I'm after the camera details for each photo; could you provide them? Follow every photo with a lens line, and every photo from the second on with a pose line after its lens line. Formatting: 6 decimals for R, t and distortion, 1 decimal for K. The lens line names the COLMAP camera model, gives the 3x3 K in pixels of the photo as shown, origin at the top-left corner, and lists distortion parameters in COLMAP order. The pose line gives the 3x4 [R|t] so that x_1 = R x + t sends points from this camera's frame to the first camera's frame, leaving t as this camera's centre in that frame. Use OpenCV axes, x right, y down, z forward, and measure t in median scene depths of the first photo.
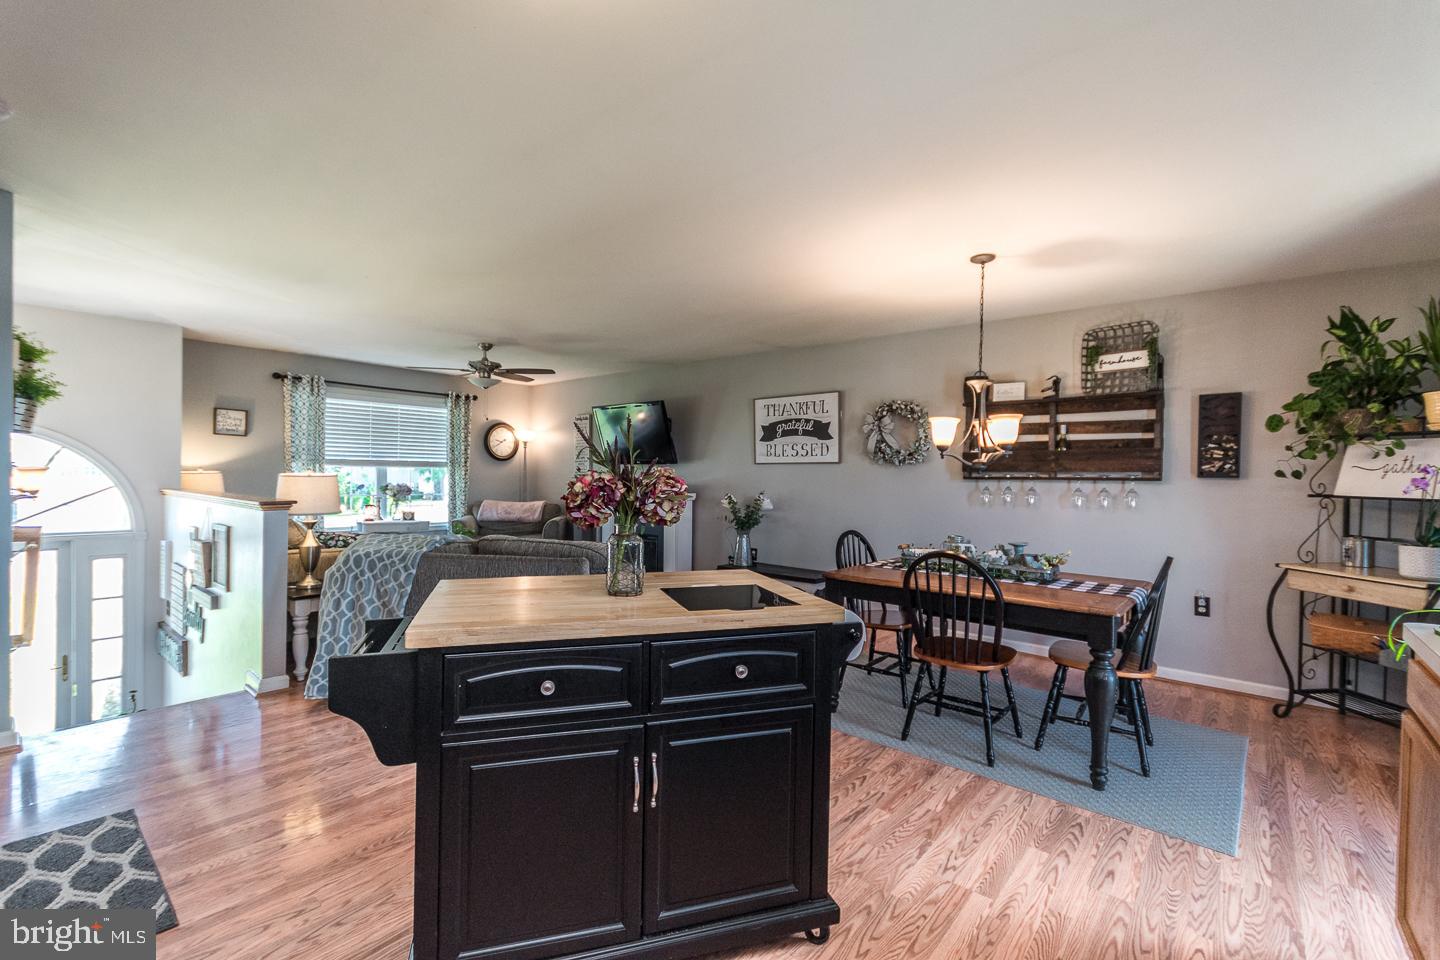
lens RADIAL K [[625.7, 0, 706.7], [0, 625.7, 484.4], [0, 0, 1]] dist [0.003823, -0.000356]
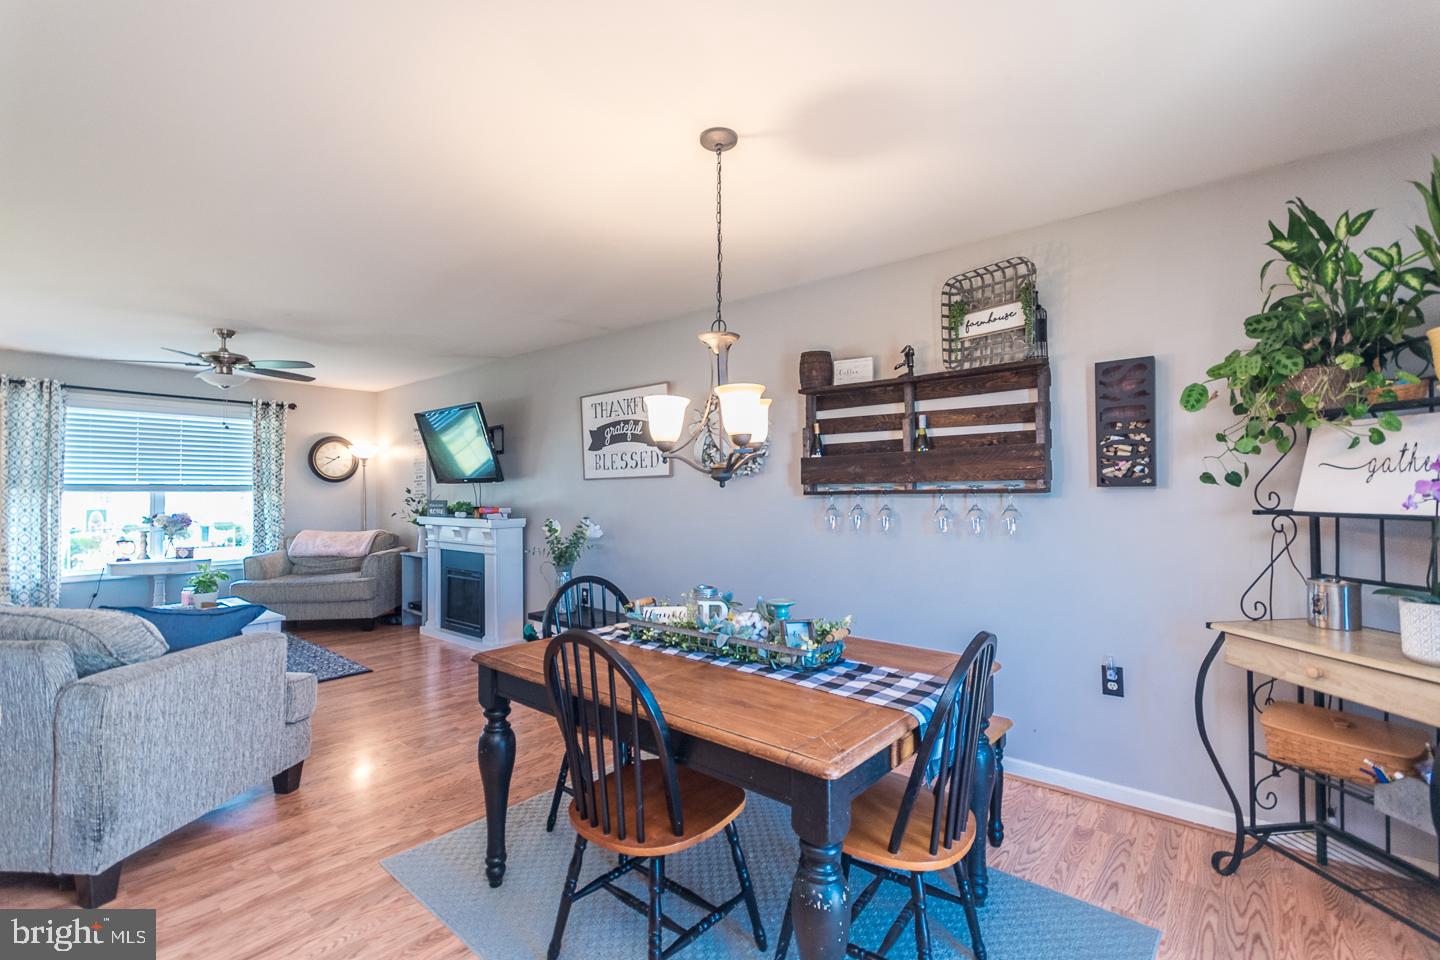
lens RADIAL K [[640.1, 0, 712.0], [0, 640.1, 485.5], [0, 0, 1]] dist [0.005102, -0.000168]
pose [[0.999598, -0.018306, 0.021633, 0.341001], [0.018900, 0.999441, -0.027566, -0.001004], [-0.021117, 0.027964, 0.999386, 0.311443]]
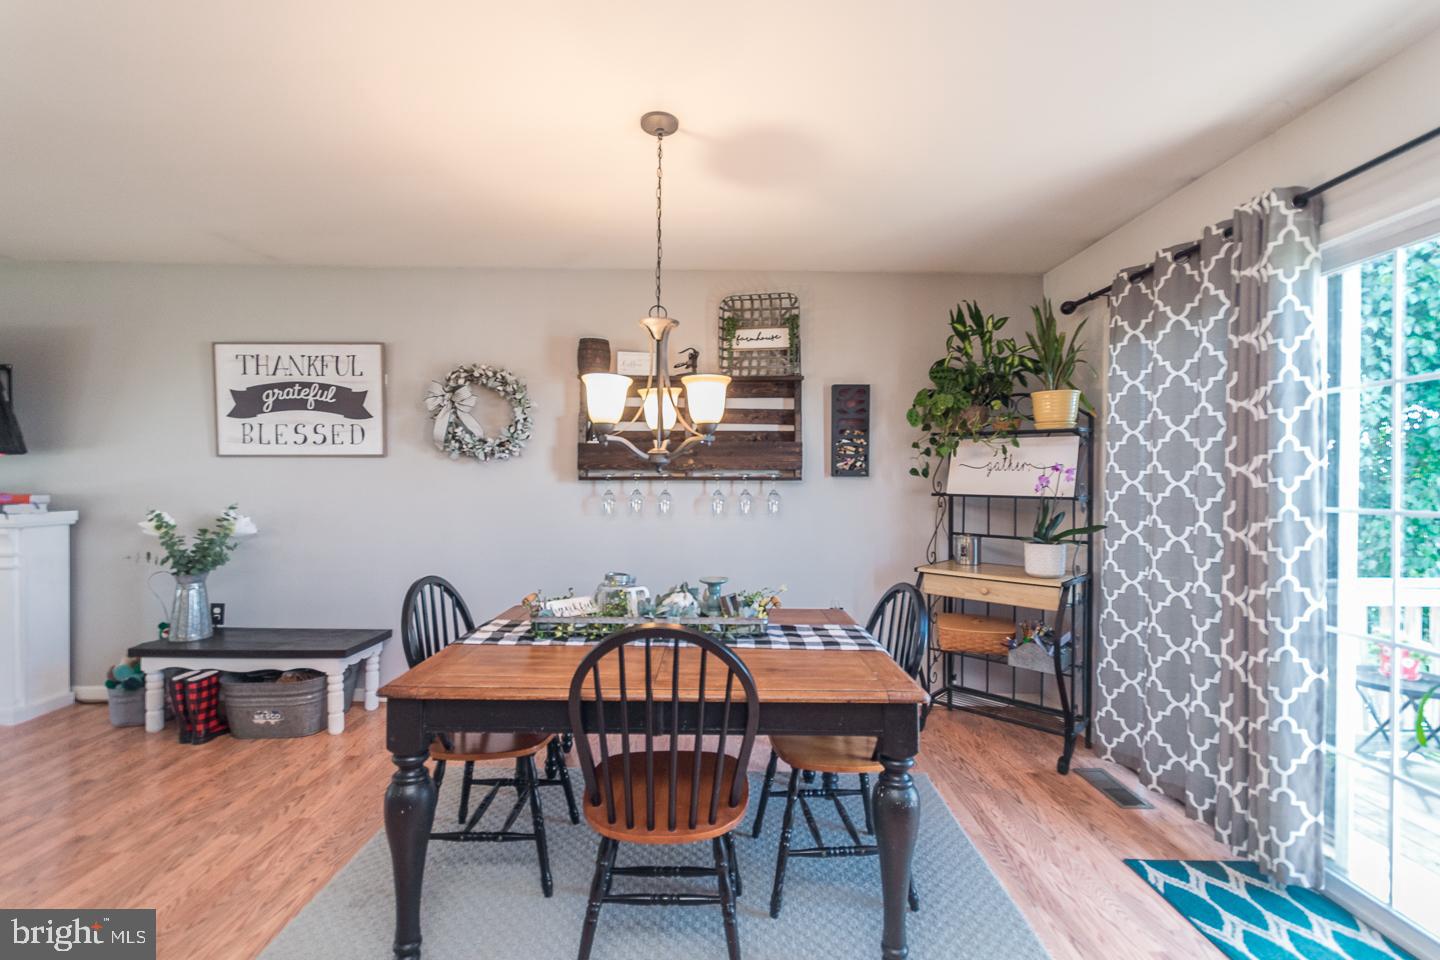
lens RADIAL K [[632.5, 0, 720.0], [0, 632.5, 480.0], [0, 0, 1]] dist [0.000881, 0.000093]
pose [[0.746758, -0.009750, 0.665024, 0.054883], [0.013881, 0.999903, -0.000928, -0.006538], [-0.664951, 0.009925, 0.746821, 0.409544]]
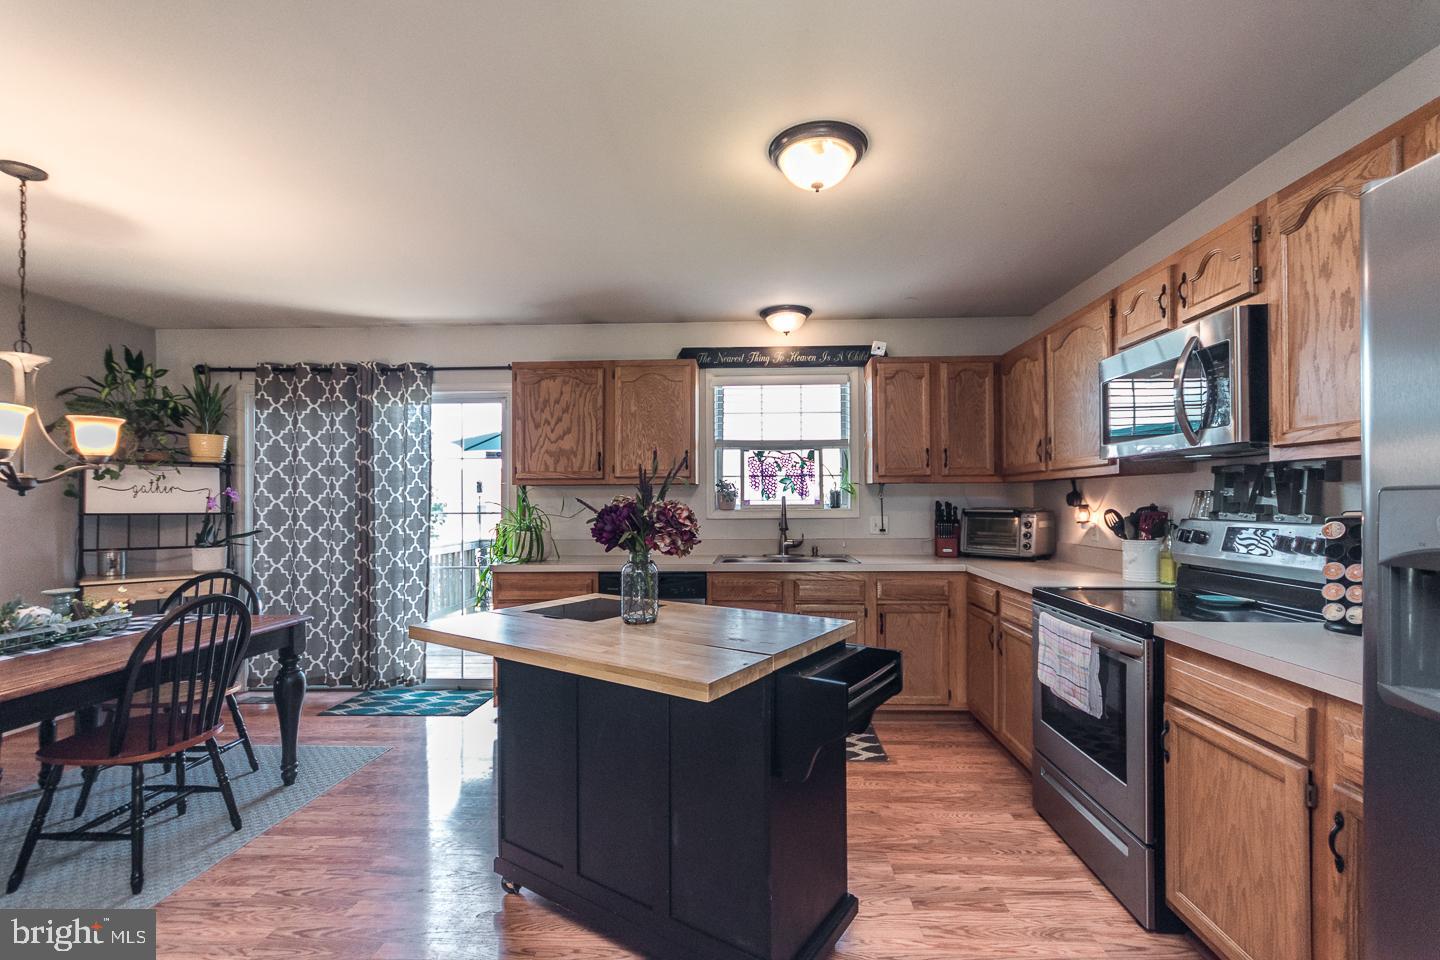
lens RADIAL K [[655.2, 0, 729.3], [0, 655.2, 490.1], [0, 0, 1]] dist [0.000052, 0.000029]
pose [[-0.629772, -0.000015, 0.776780, -0.474065], [0.001580, 0.999998, 0.001300, -0.018567], [-0.776778, 0.002046, -0.629771, 0.714363]]
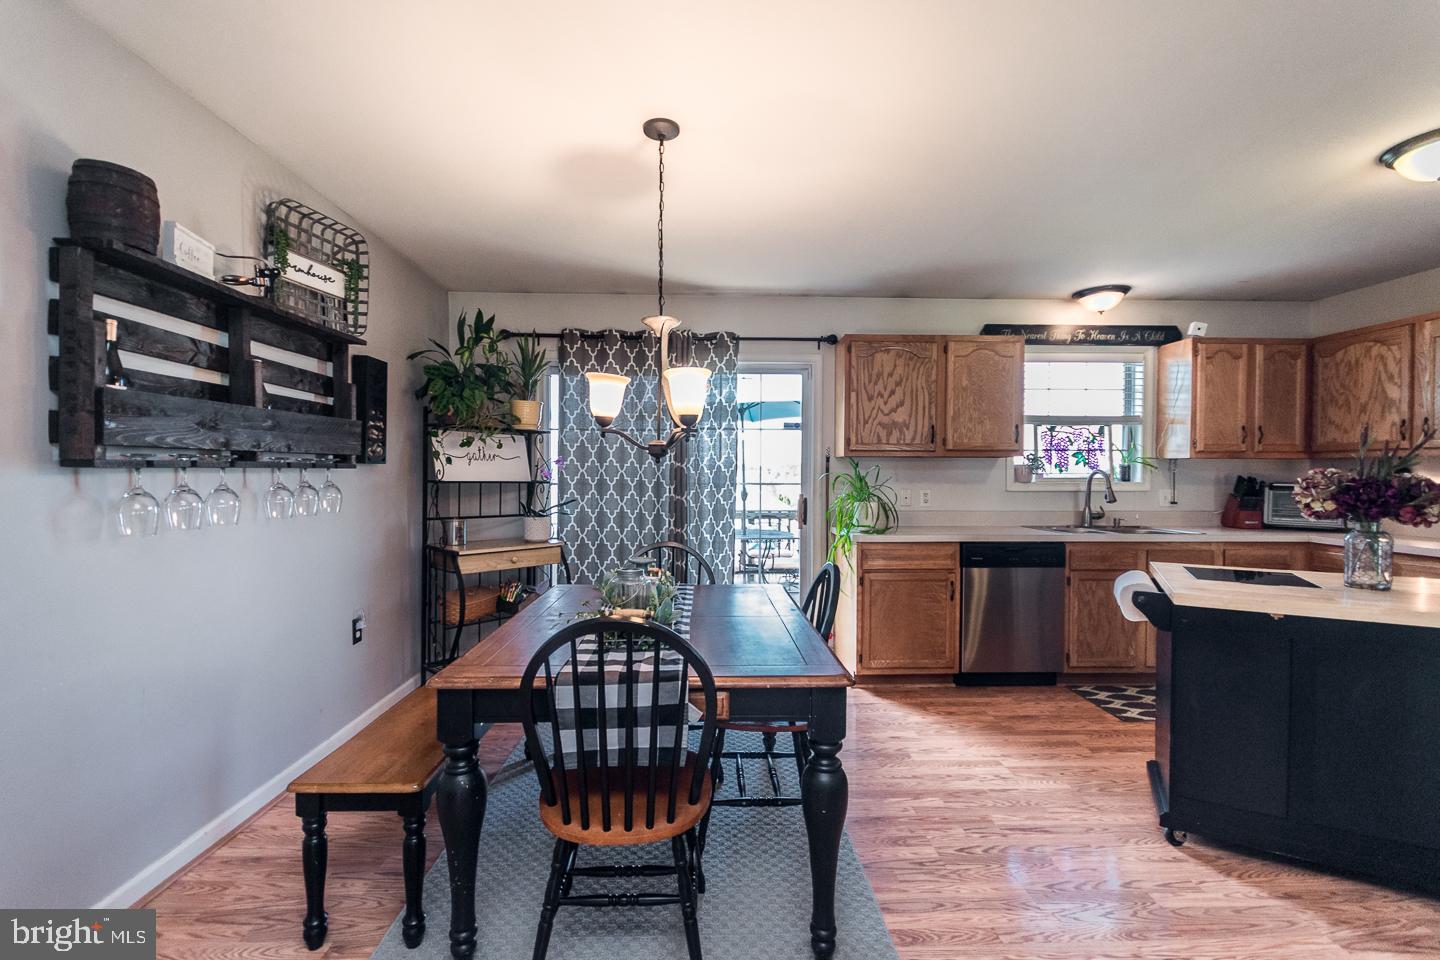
lens RADIAL K [[640.1, 0, 712.0], [0, 640.1, 485.5], [0, 0, 1]] dist [0.005102, -0.000168]
pose [[-0.682909, -0.034363, 0.729695, -0.075508], [-0.008888, 0.999210, 0.038738, -0.017046], [-0.730449, 0.019969, -0.682675, 1.167924]]
